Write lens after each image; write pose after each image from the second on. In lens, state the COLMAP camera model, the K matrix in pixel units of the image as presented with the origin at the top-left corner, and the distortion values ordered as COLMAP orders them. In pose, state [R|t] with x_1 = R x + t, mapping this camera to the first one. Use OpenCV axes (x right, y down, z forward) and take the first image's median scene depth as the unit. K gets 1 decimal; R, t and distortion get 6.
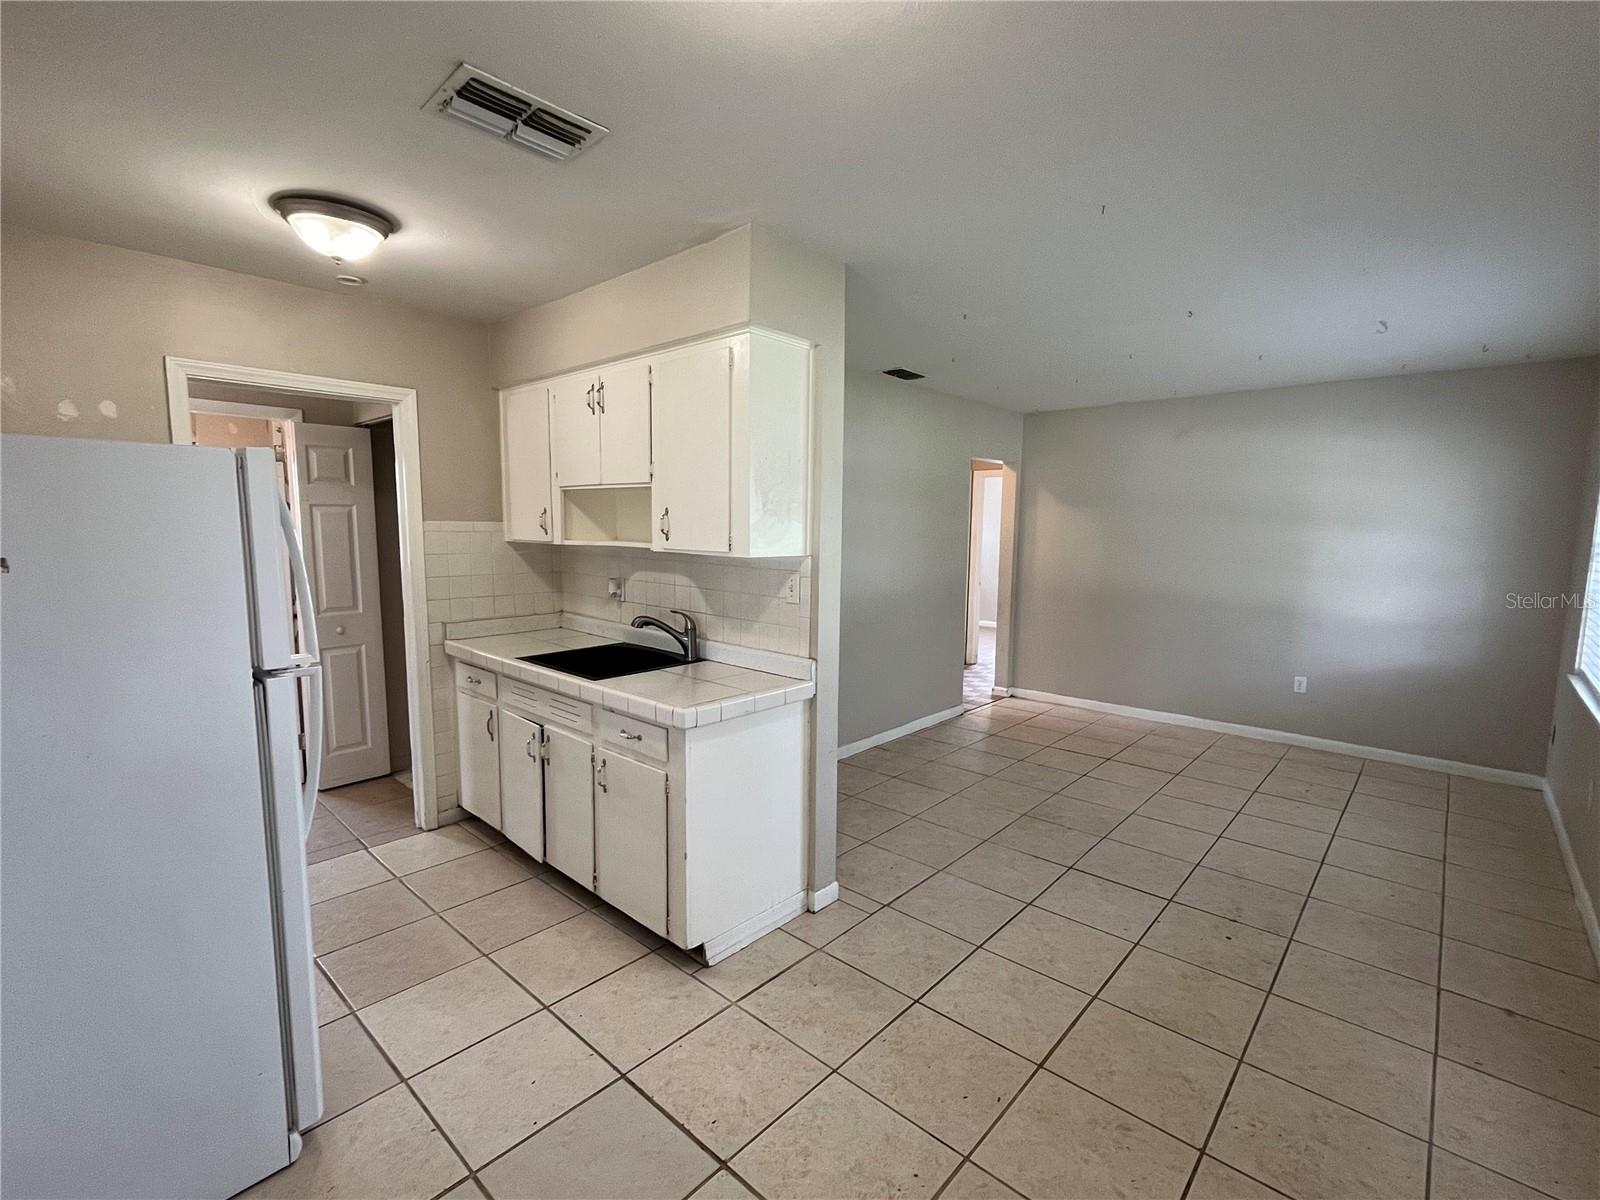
lens RADIAL K [[724.0, 0, 798.6], [0, 724.0, 599.7], [0, 0, 1]] dist [-0.006088, -0.000669]
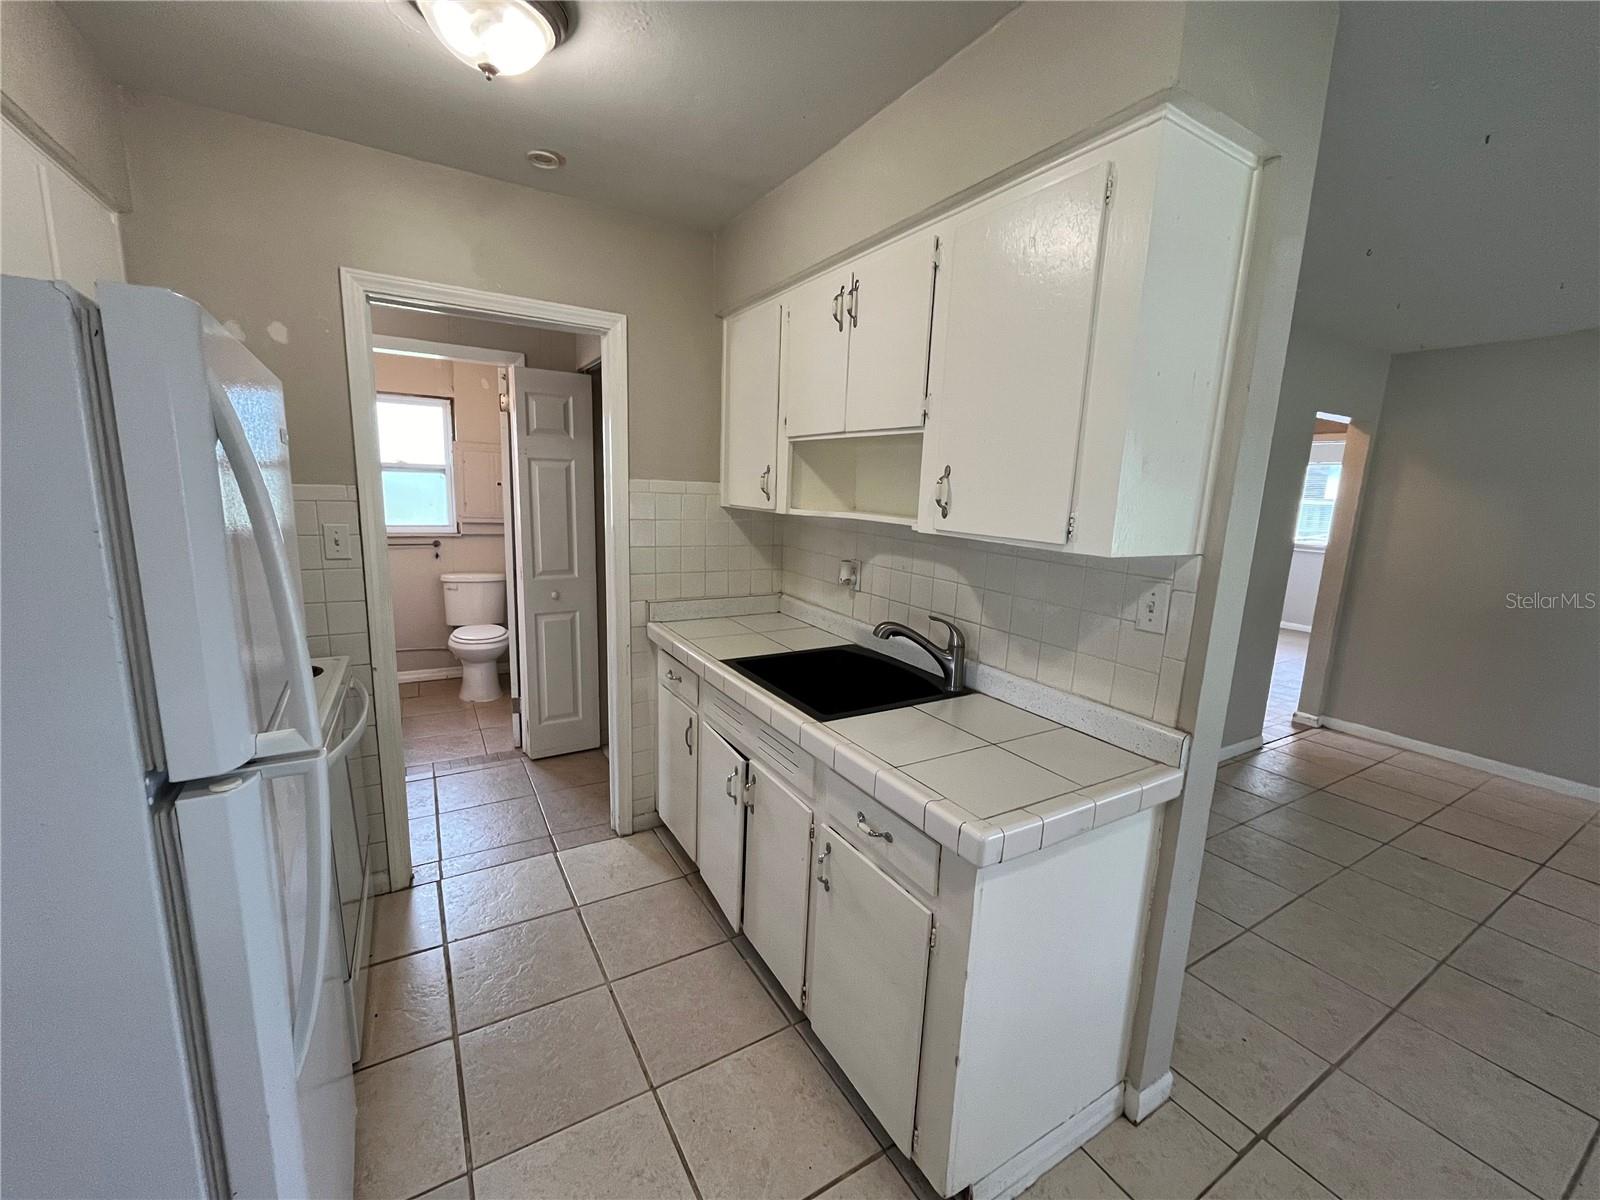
lens RADIAL K [[650.5, 0, 795.7], [0, 650.5, 602.1], [0, 0, 1]] dist [-0.003354, 0.000210]
pose [[0.955271, 0.078474, -0.285130, -0.125361], [-0.059904, 0.995510, 0.073288, -0.038050], [0.289601, -0.052930, 0.955683, 0.372965]]
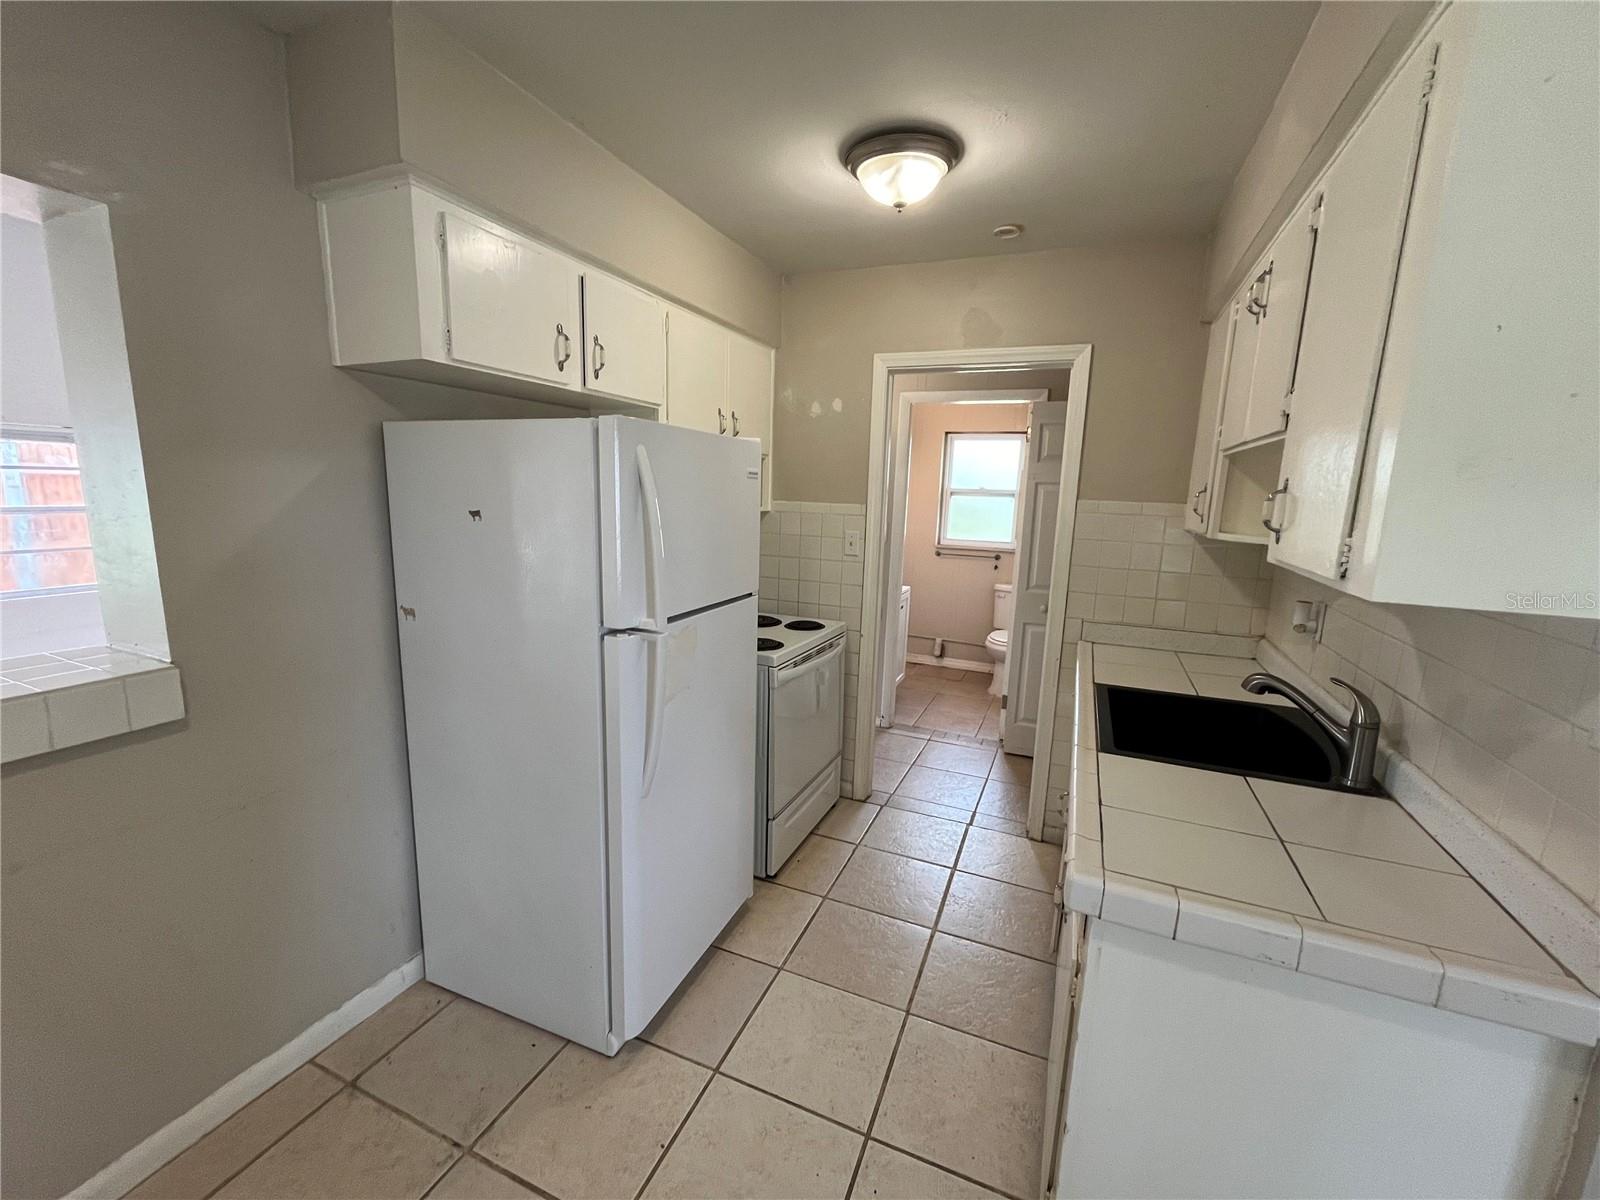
lens RADIAL K [[650.5, 0, 800.2], [0, 650.5, 602.7], [0, 0, 1]] dist [-0.003354, 0.000210]
pose [[0.324838, 0.164947, -0.931275, 0.129659], [-0.126970, 0.983366, 0.129885, -0.052475], [0.937208, 0.076052, 0.340378, 0.486464]]
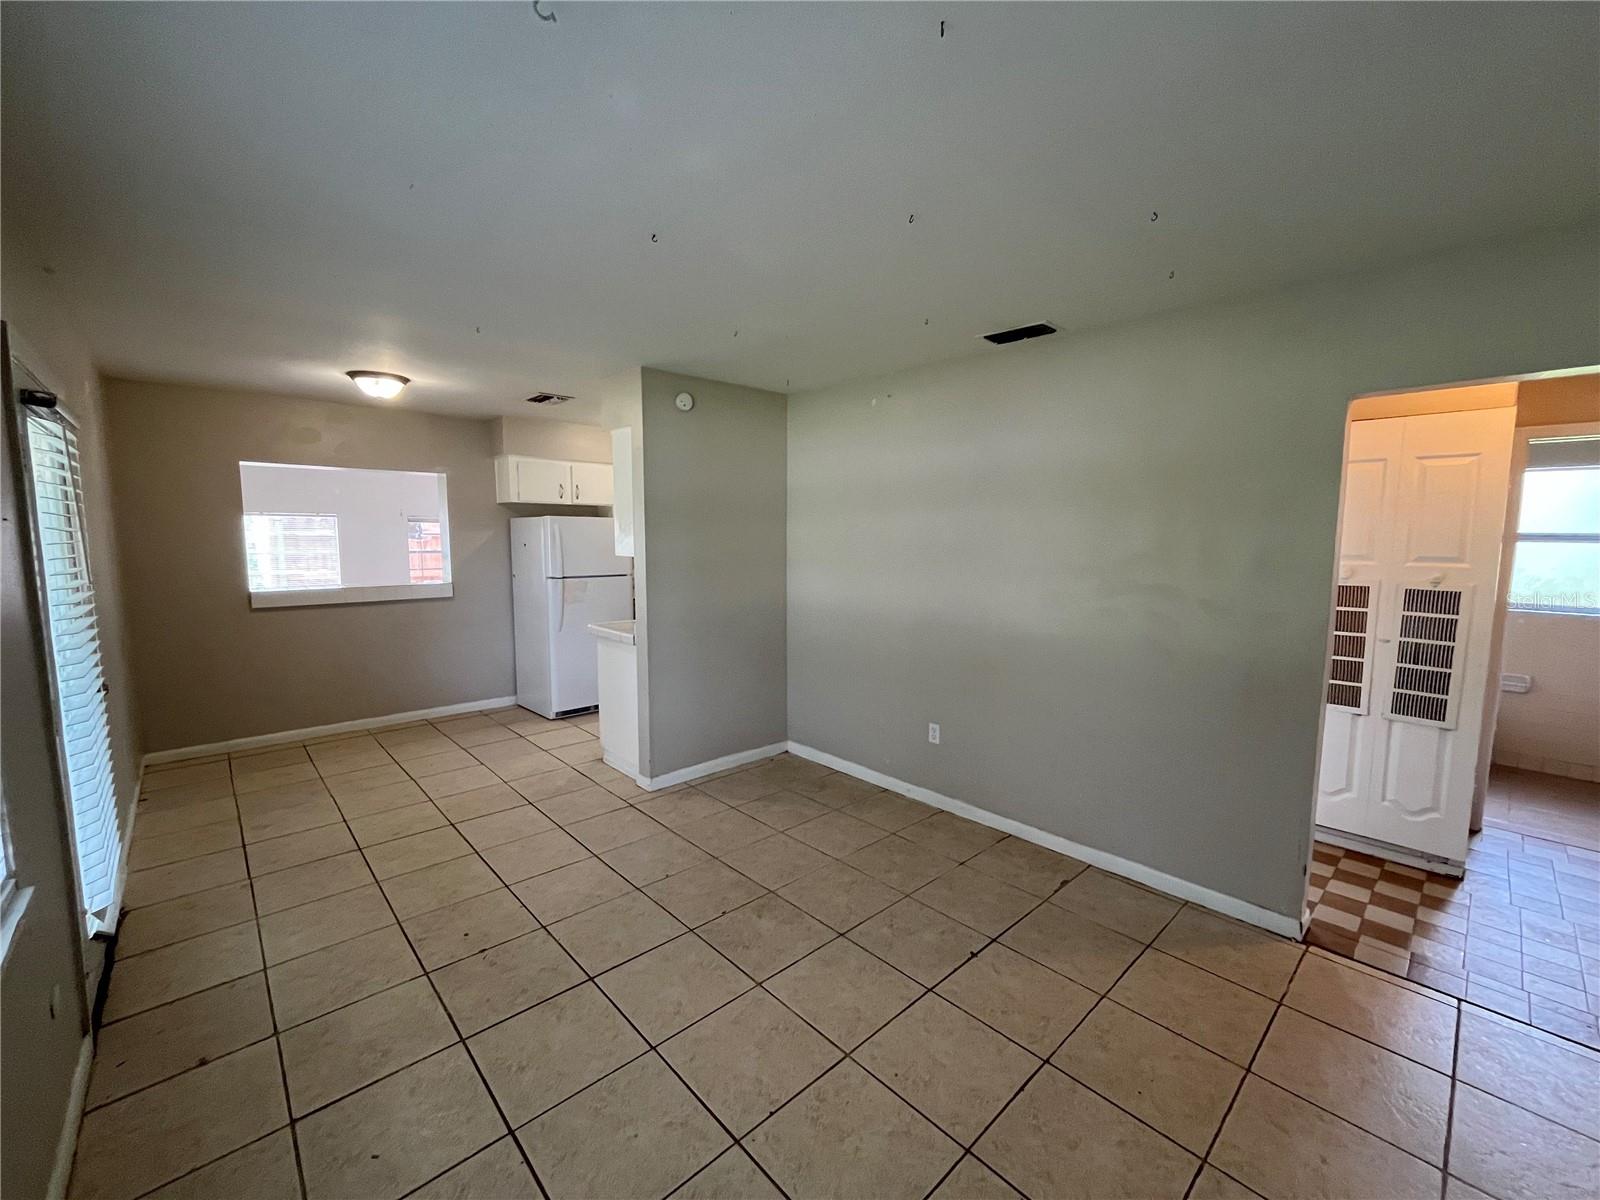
lens RADIAL K [[650.5, 0, 800.0], [0, 650.5, 605.5], [0, 0, 1]] dist [-0.003354, 0.000210]
pose [[-0.078219, 0.100642, -0.991843, 1.270262], [-0.111510, 0.987765, 0.109022, -0.138517], [0.990680, 0.119128, -0.066039, 1.305363]]
